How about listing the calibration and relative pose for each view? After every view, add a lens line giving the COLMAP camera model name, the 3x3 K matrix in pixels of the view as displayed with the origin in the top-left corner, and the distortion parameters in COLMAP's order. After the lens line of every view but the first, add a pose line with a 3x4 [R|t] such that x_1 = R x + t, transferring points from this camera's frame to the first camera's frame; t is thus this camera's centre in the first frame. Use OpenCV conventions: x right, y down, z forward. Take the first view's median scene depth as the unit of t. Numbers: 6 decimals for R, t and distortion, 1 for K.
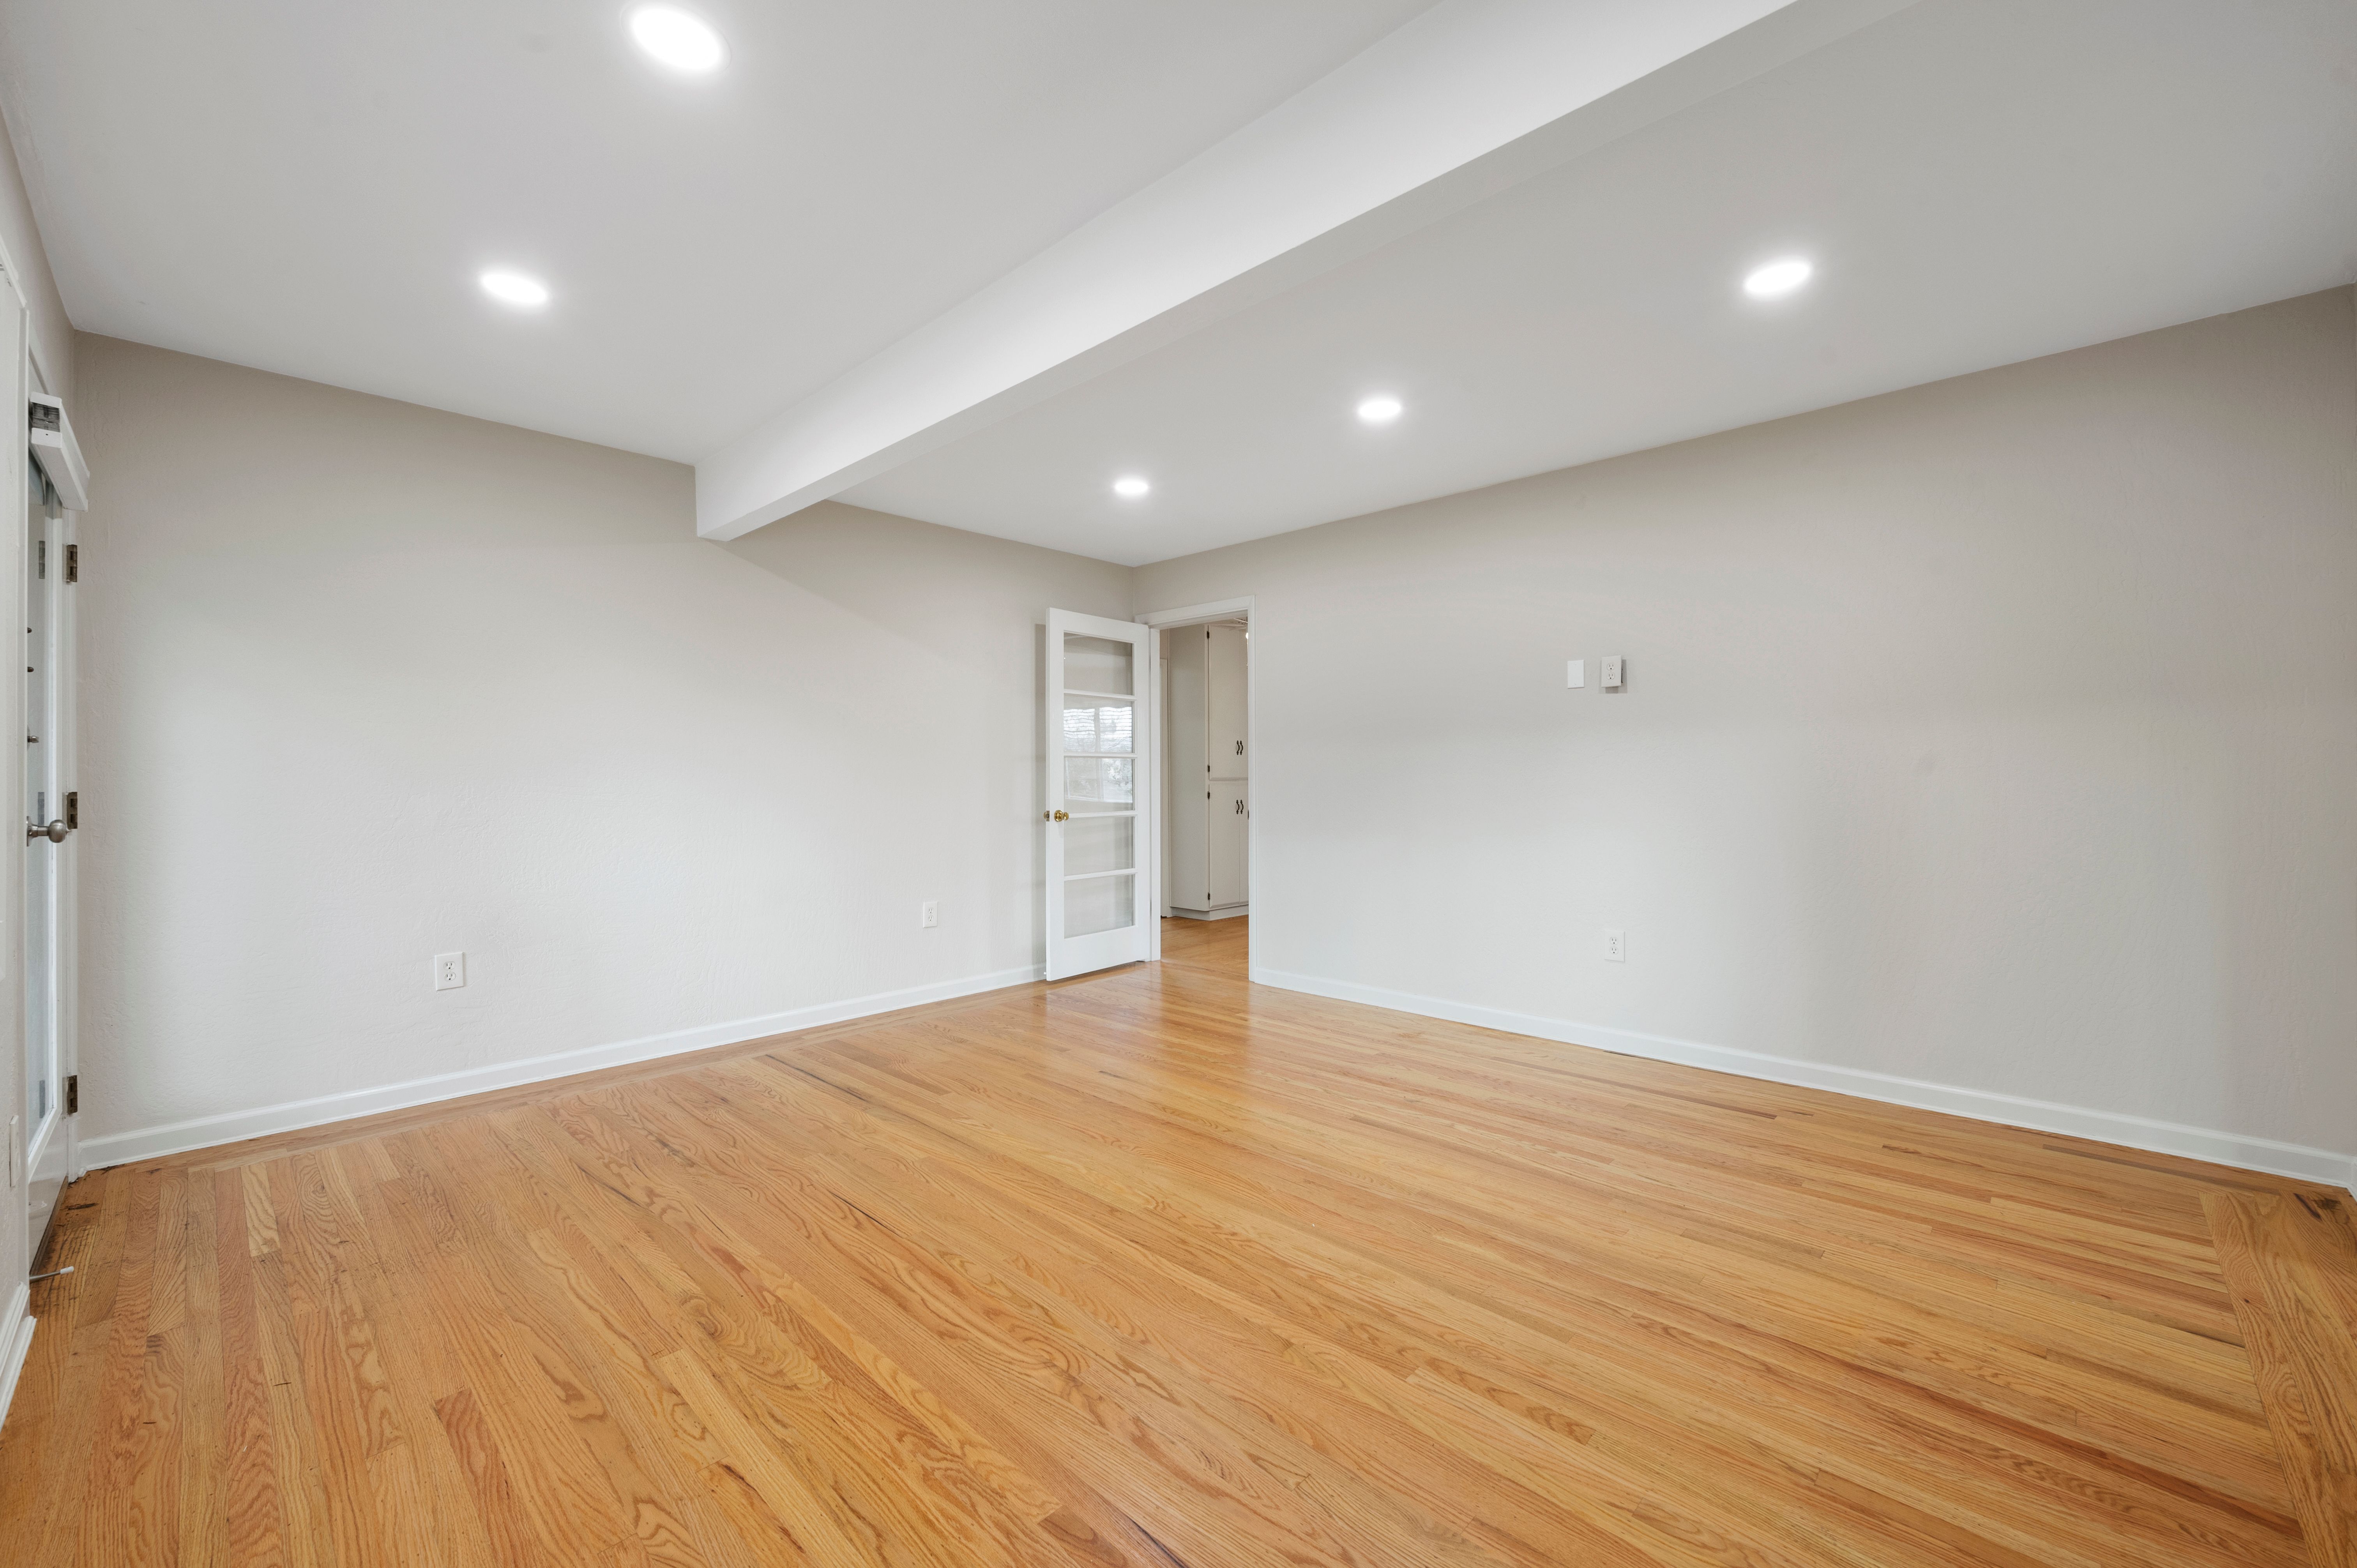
lens RADIAL K [[938.9, 0, 1180.9], [0, 938.9, 778.0], [0, 0, 1]] dist [-0.001440, 0.000900]
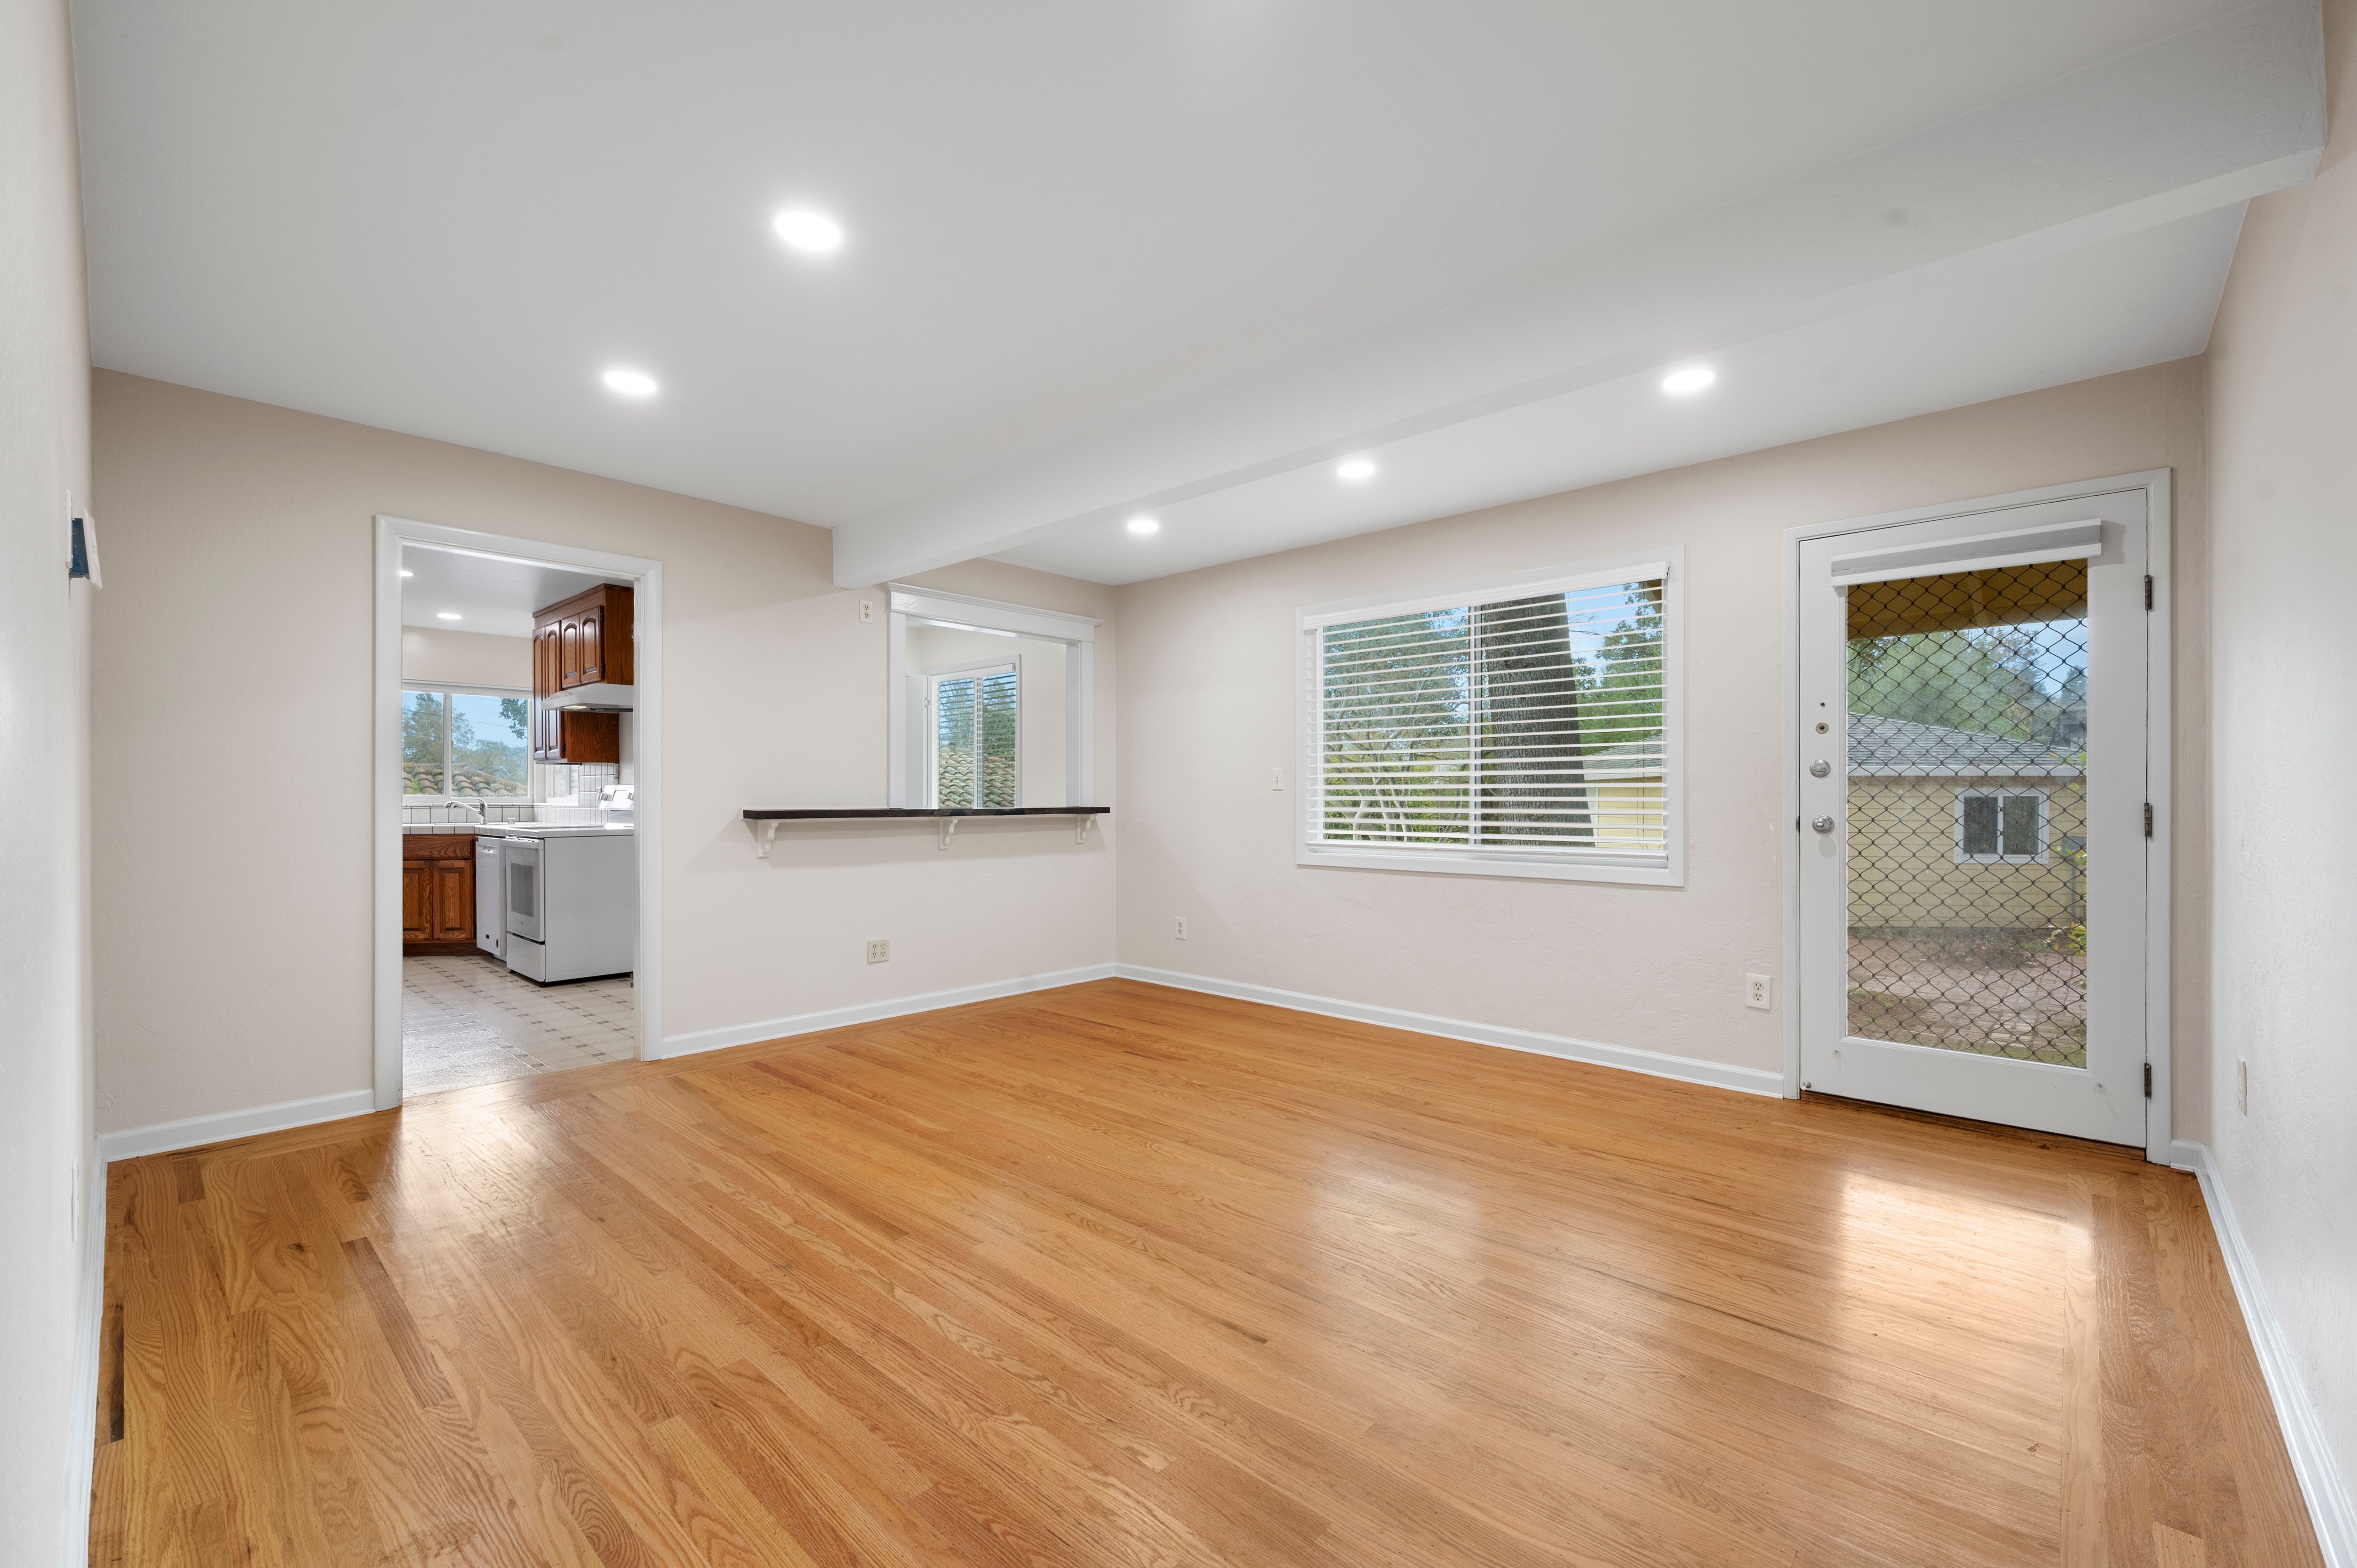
lens RADIAL K [[975.9, 0, 1187.0], [0, 975.9, 797.3], [0, 0, 1]] dist [-0.001935, -0.000550]
pose [[-0.999608, 0.006040, -0.027353, -0.037922], [0.006063, 0.999981, -0.000761, 0.003502], [0.027348, -0.000927, -0.999626, 2.133091]]
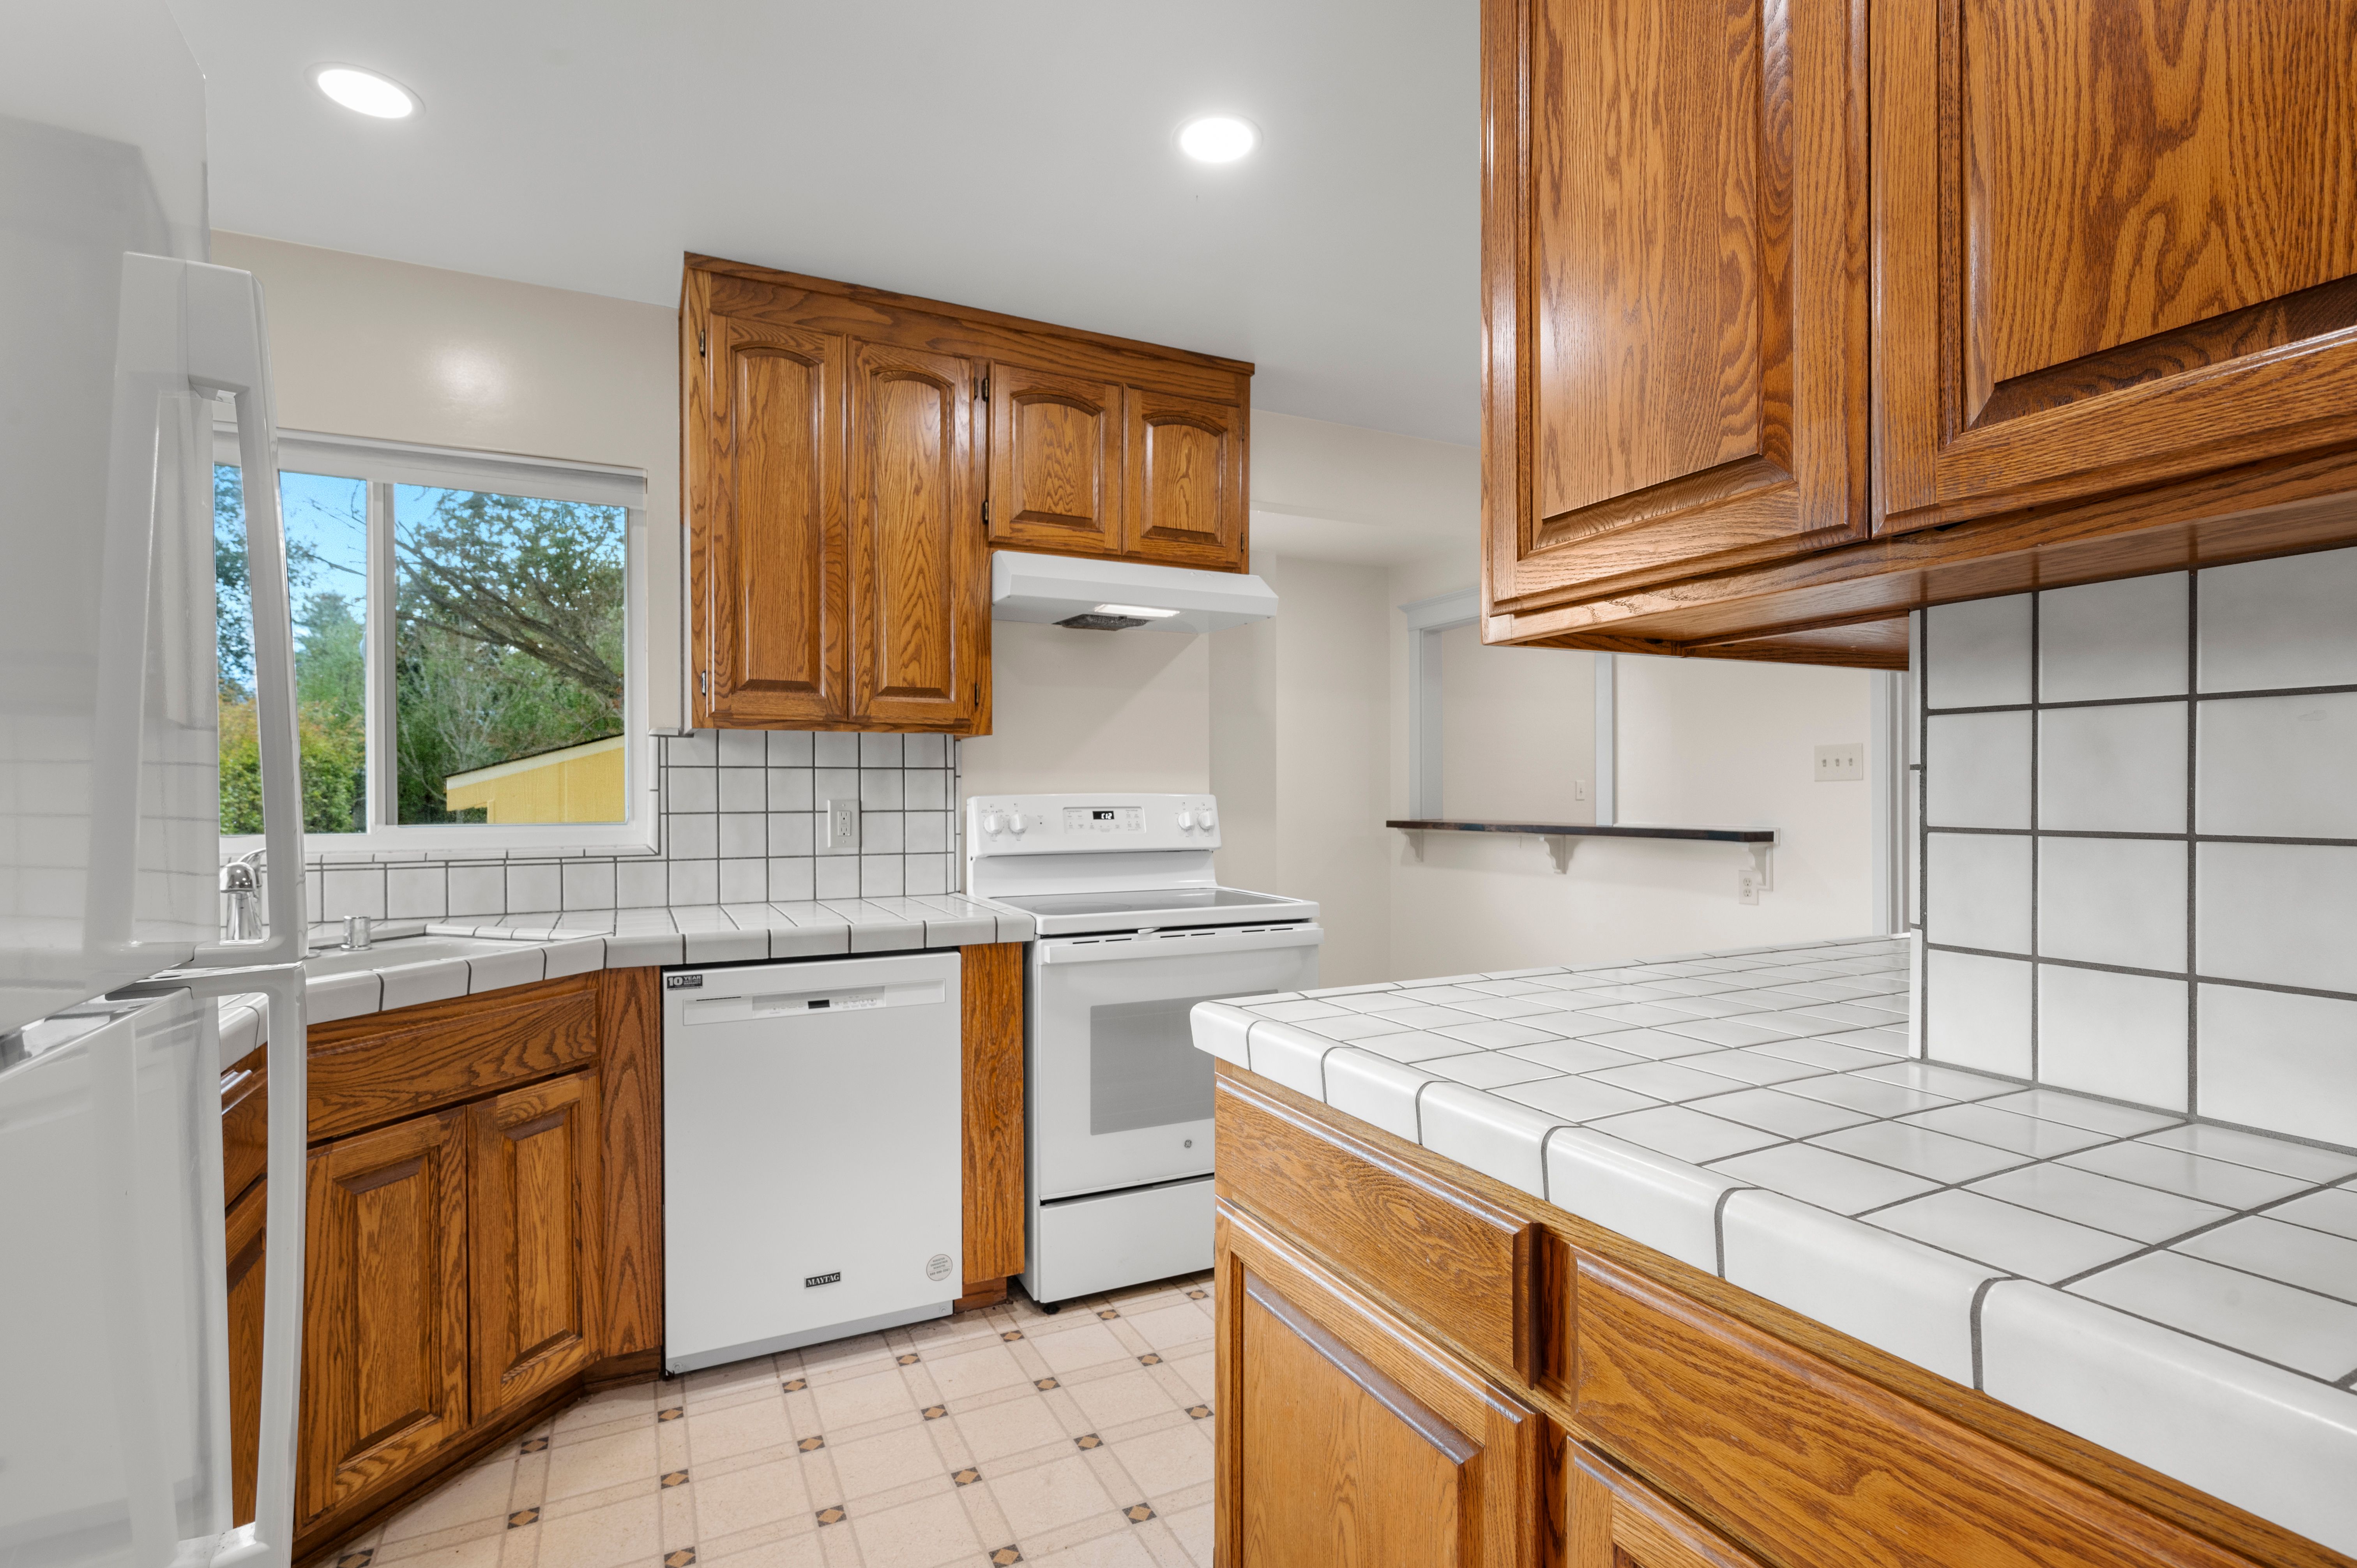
lens RADIAL K [[1120.6, 0, 1187.1], [0, 1120.6, 789.4], [0, 0, 1]] dist [0.000569, 0.000138]
pose [[-0.336555, 0.004303, -0.941654, 2.462409], [0.006654, 0.999975, 0.002191, -0.046505], [0.941640, -0.005528, -0.336576, 0.142368]]
